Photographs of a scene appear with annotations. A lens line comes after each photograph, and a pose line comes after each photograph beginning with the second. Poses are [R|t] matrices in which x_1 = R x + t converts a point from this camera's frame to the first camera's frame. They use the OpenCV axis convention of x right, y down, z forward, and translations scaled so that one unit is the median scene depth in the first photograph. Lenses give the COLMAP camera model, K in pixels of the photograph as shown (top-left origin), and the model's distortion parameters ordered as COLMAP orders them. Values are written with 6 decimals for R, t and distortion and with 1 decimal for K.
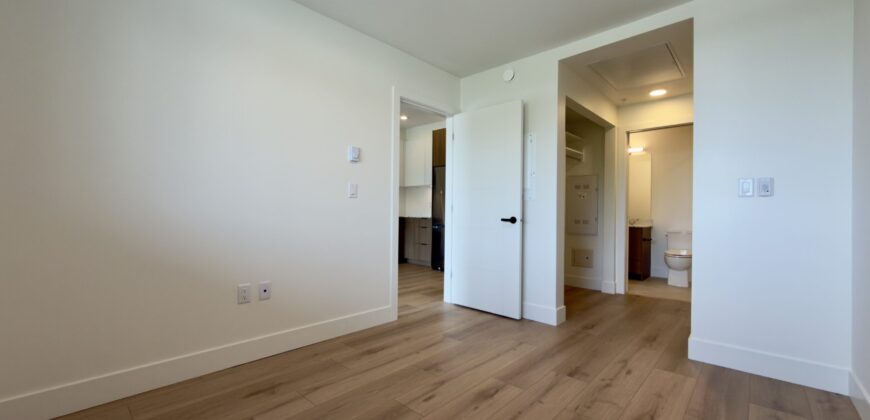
lens RADIAL K [[347.8, 0, 435.0], [0, 347.8, 210.0], [0, 0, 1]] dist [-0.001296, -0.000205]
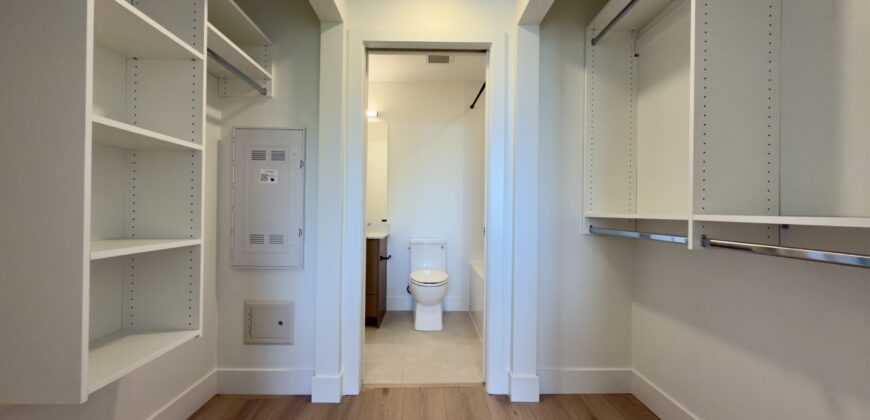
lens RADIAL K [[347.8, 0, 435.0], [0, 347.8, 210.0], [0, 0, 1]] dist [-0.001296, -0.000205]
pose [[0.716595, -0.000141, 0.697490, 0.273698], [-0.009014, 0.999915, 0.009463, -0.006619], [-0.697432, -0.013068, 0.716532, 0.557717]]
